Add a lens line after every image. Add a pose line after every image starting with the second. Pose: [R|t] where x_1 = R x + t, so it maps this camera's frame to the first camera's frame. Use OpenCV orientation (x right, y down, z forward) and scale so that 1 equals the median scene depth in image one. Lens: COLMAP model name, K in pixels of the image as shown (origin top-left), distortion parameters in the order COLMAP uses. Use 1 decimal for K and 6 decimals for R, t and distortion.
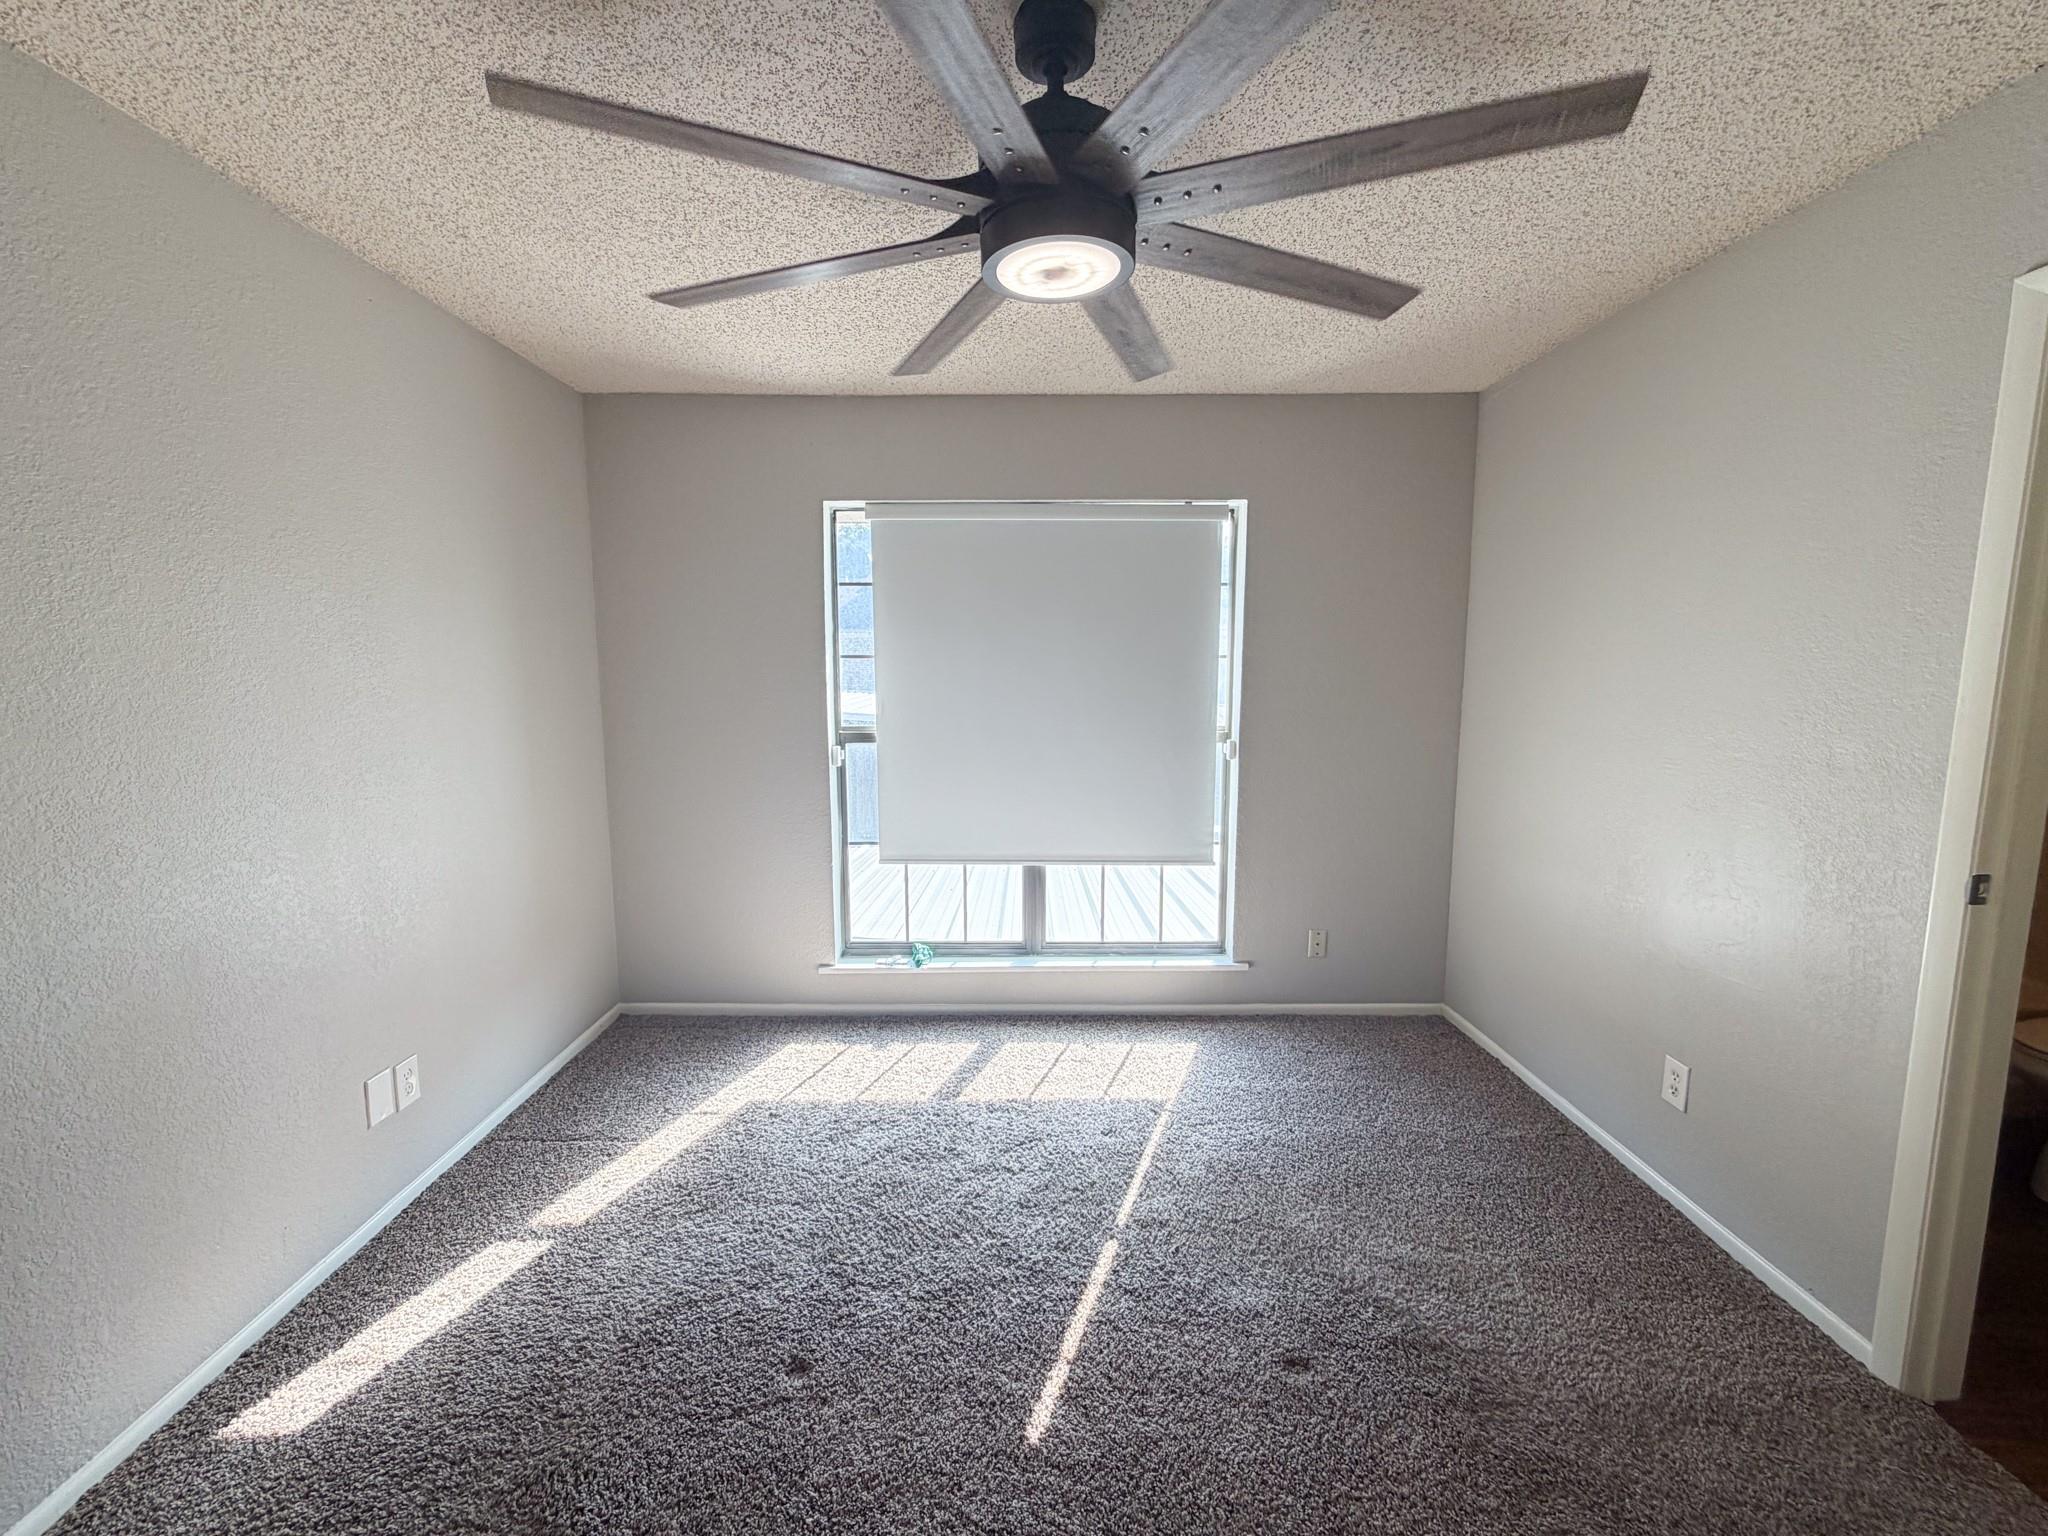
lens RADIAL K [[845.5, 0, 1016.0], [0, 845.5, 767.8], [0, 0, 1]] dist [-0.001143, -0.000137]
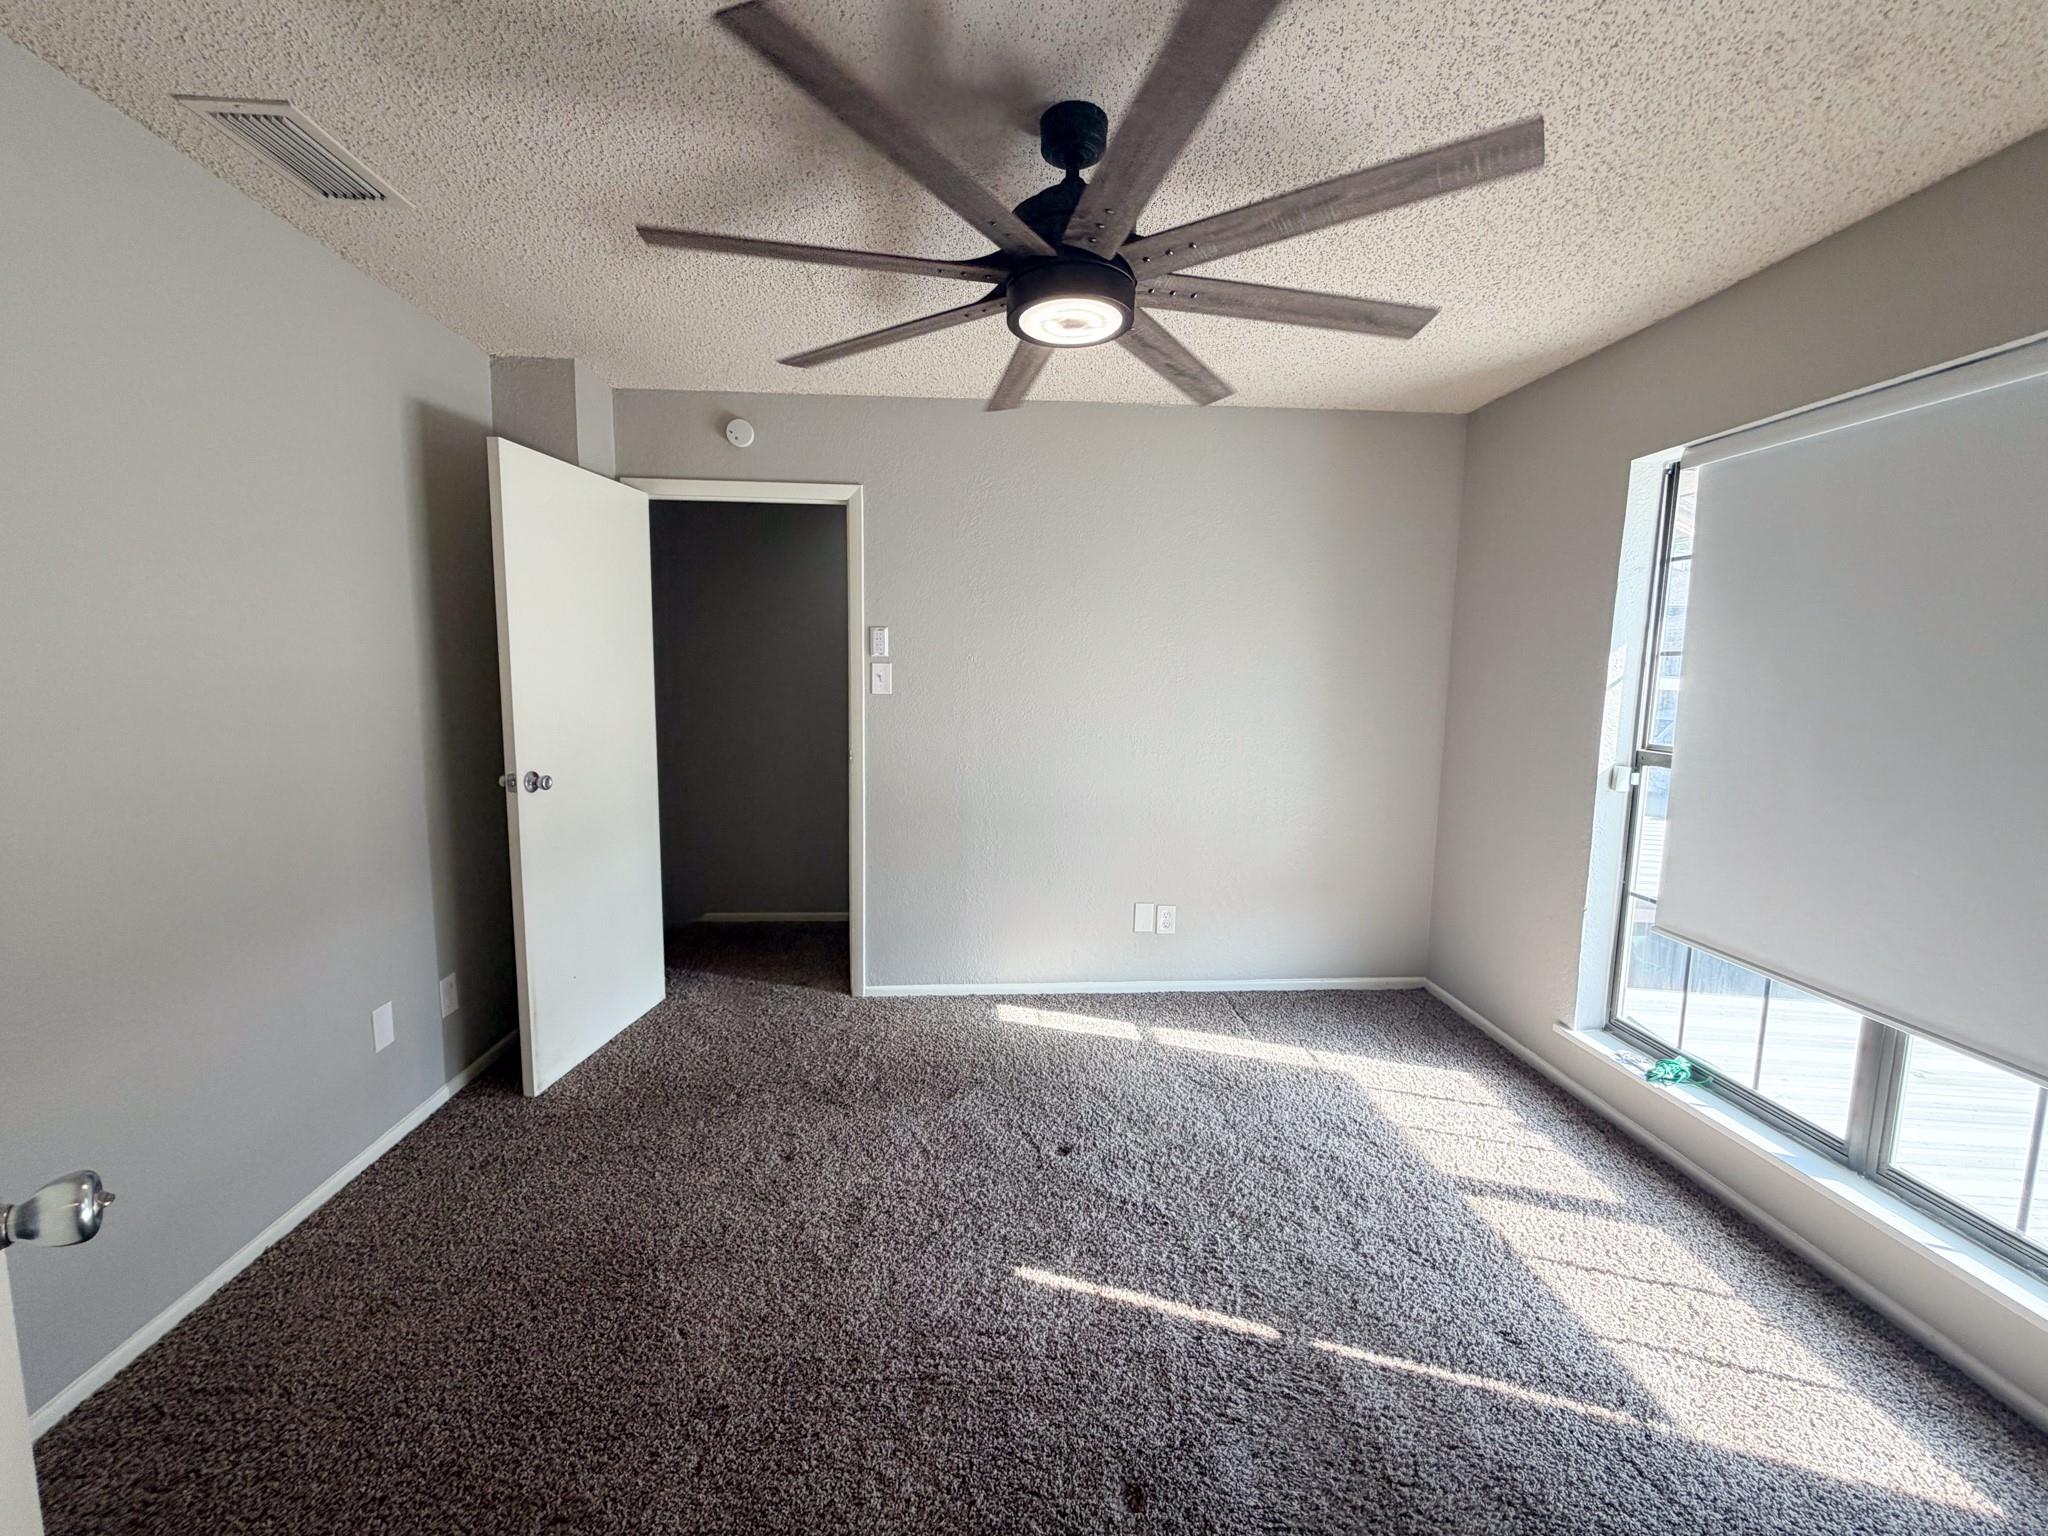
lens RADIAL K [[845.5, 0, 1016.0], [0, 845.5, 767.8], [0, 0, 1]] dist [-0.001143, -0.000137]
pose [[0.053864, 0.125685, -0.990607, 0.657532], [-0.138357, 0.983417, 0.117250, -0.046942], [0.988917, 0.130742, 0.070360, 0.458013]]
